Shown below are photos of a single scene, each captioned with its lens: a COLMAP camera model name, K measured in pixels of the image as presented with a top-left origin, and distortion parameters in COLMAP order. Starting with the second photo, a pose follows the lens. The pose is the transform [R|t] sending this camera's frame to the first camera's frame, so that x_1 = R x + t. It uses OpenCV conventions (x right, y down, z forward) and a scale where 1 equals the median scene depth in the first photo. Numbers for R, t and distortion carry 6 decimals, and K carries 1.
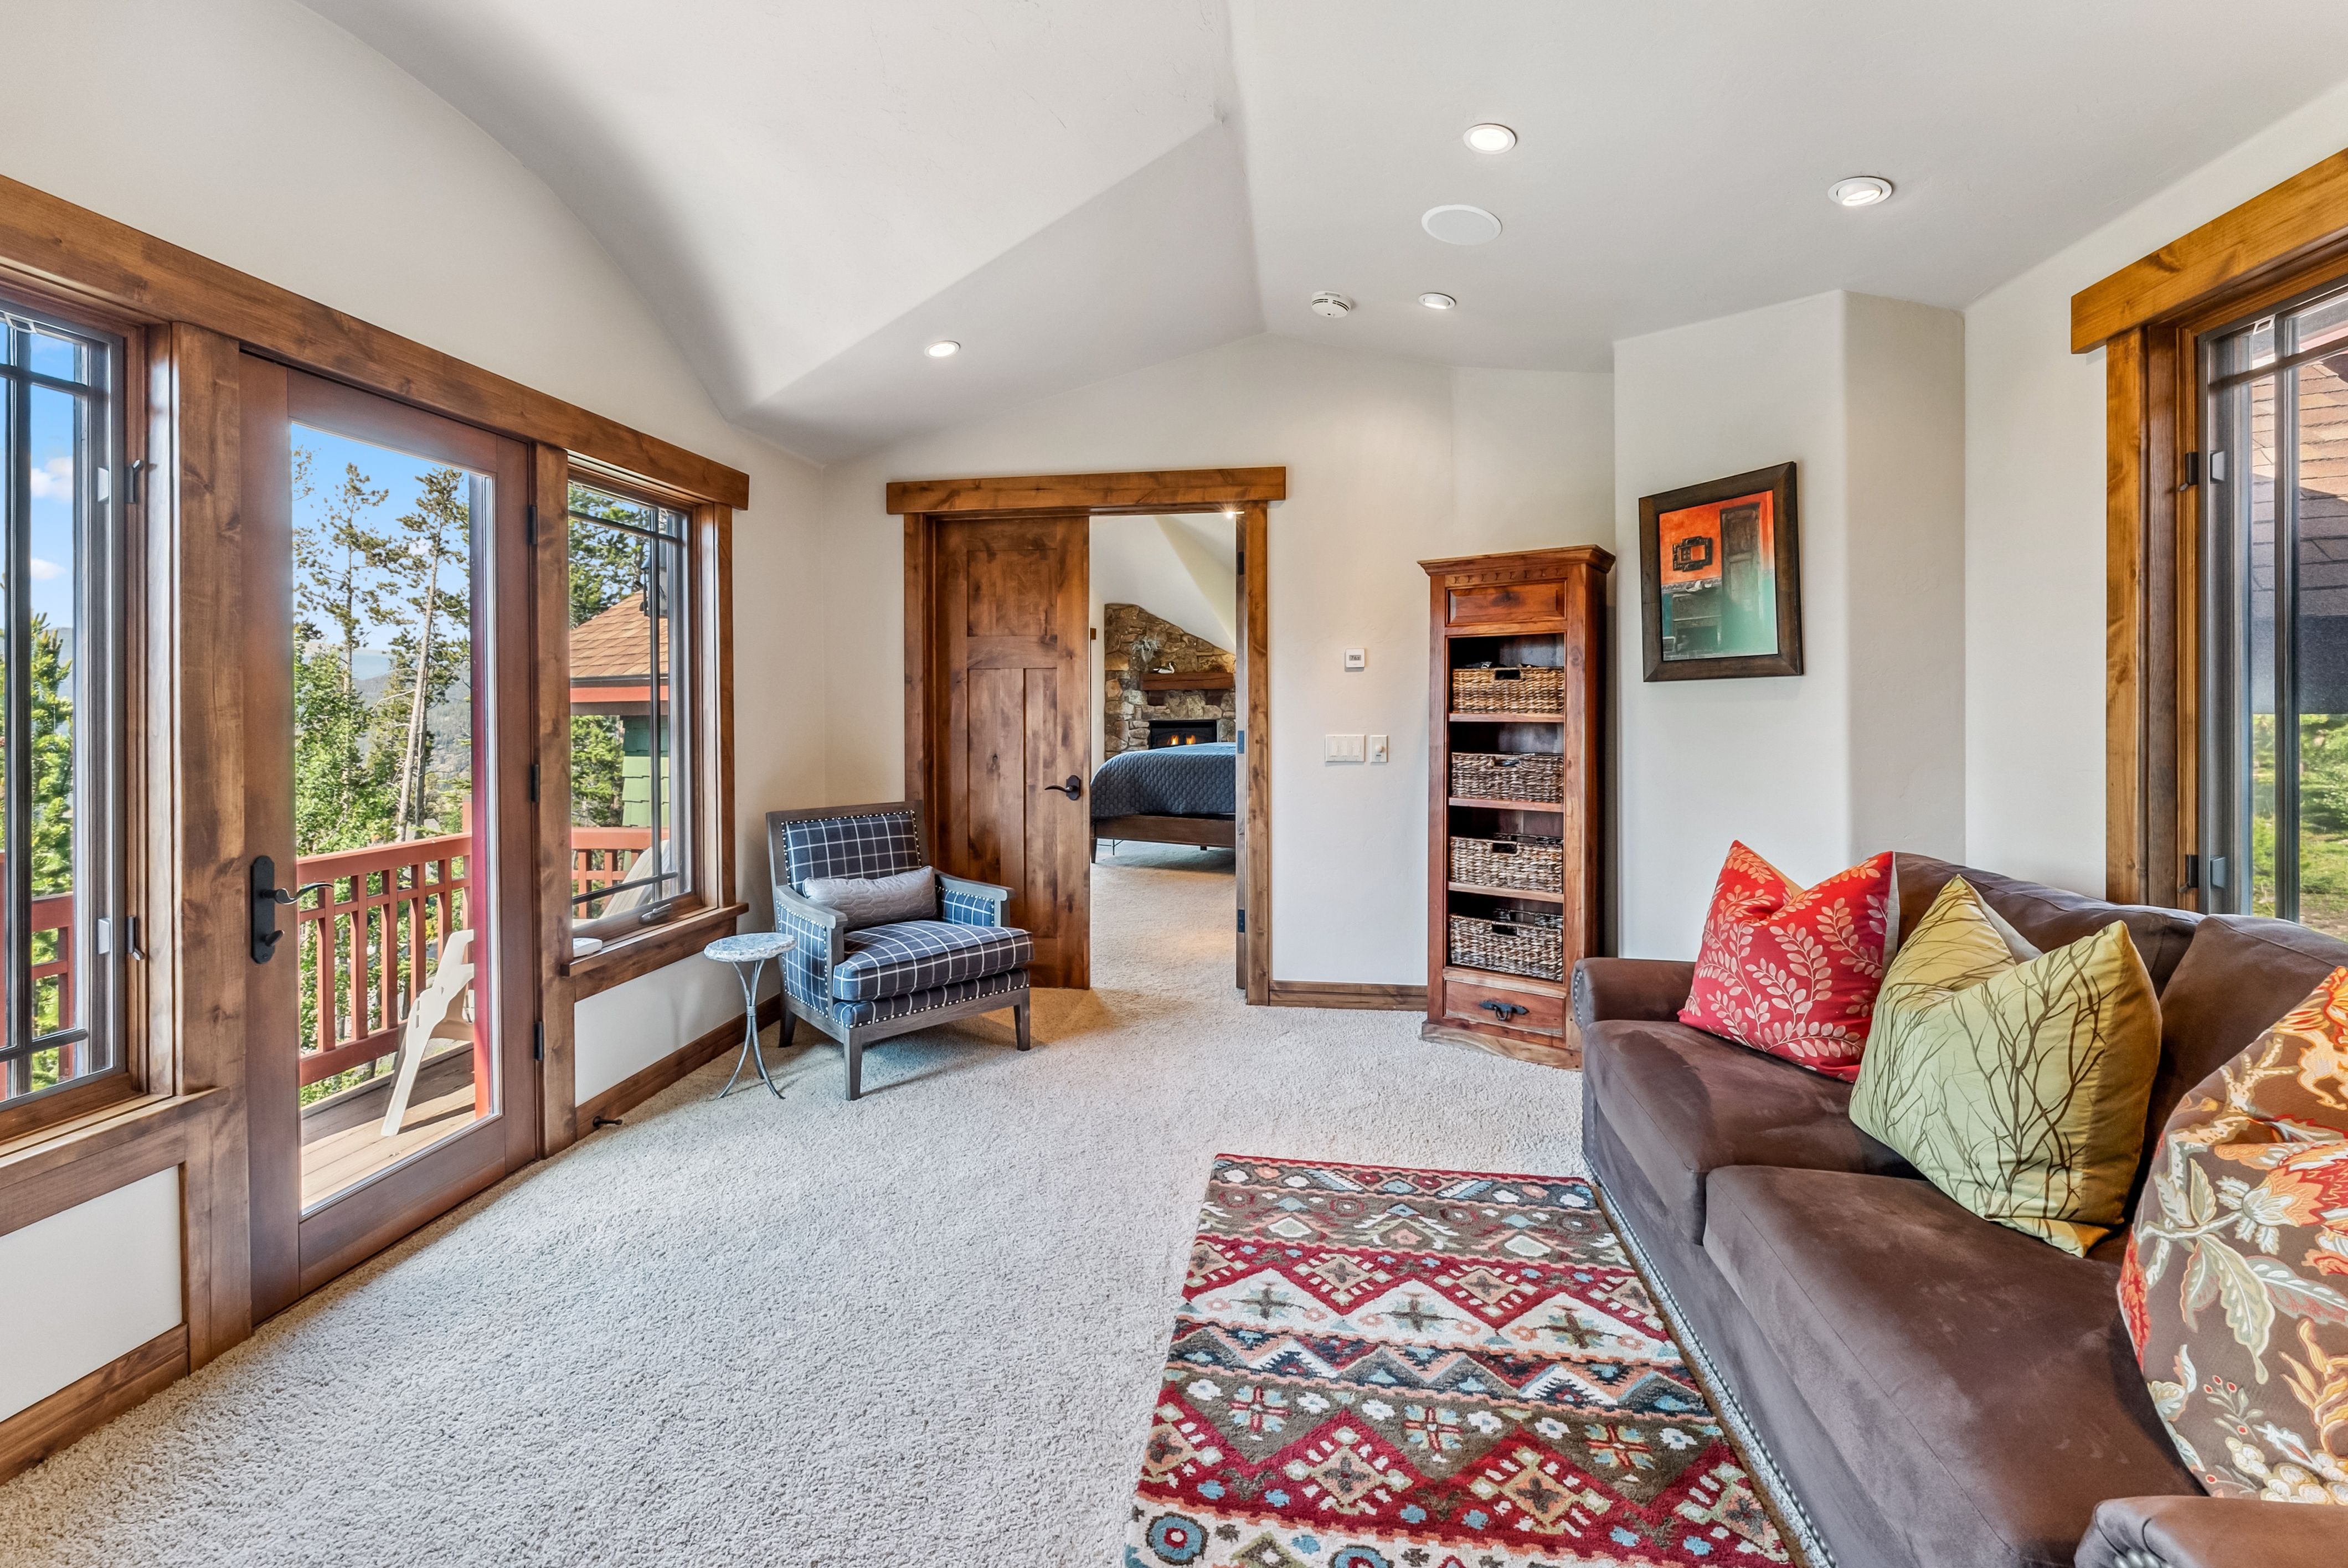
lens RADIAL K [[970.9, 0, 1186.7], [0, 970.9, 702.5], [0, 0, 1]] dist [-0.003804, -0.000210]
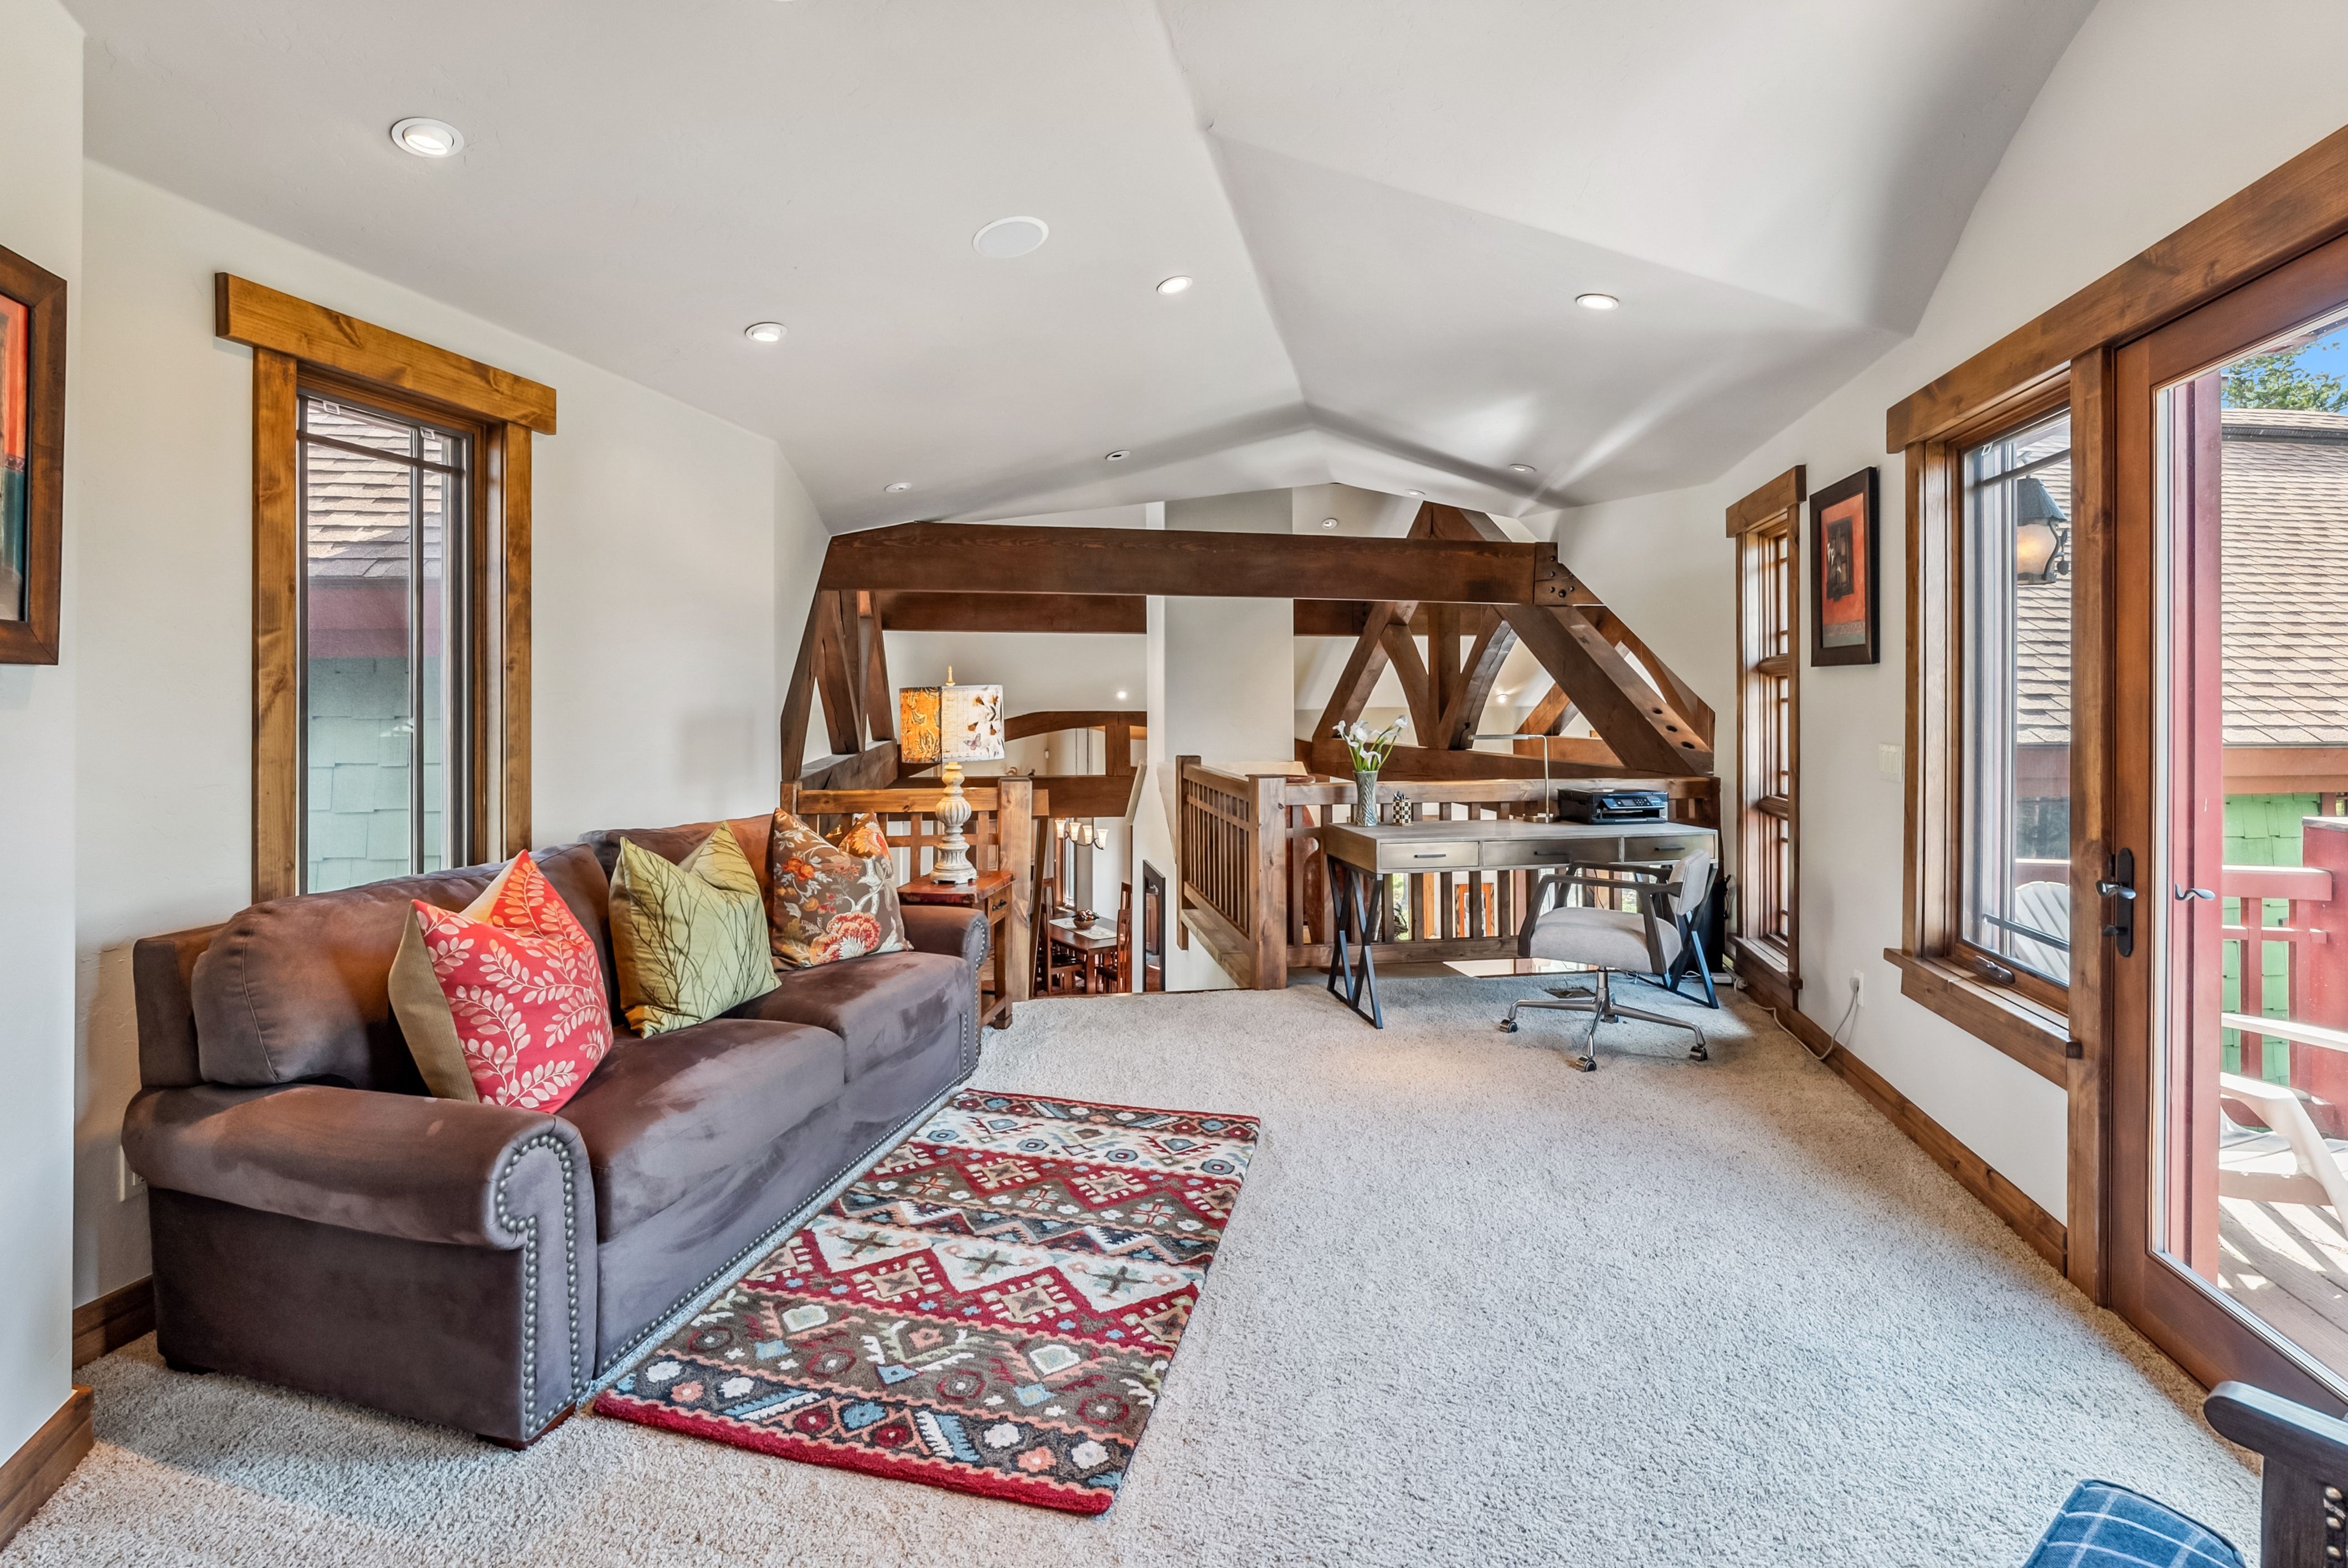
lens RADIAL K [[1012.3, 0, 1165.2], [0, 1012.3, 705.2], [0, 0, 1]] dist [0.000776, 0.000029]
pose [[-0.993547, 0.009126, 0.113055, -0.099446], [0.009534, 0.999950, 0.003073, -0.000748], [-0.113021, 0.004131, -0.993584, 2.132465]]
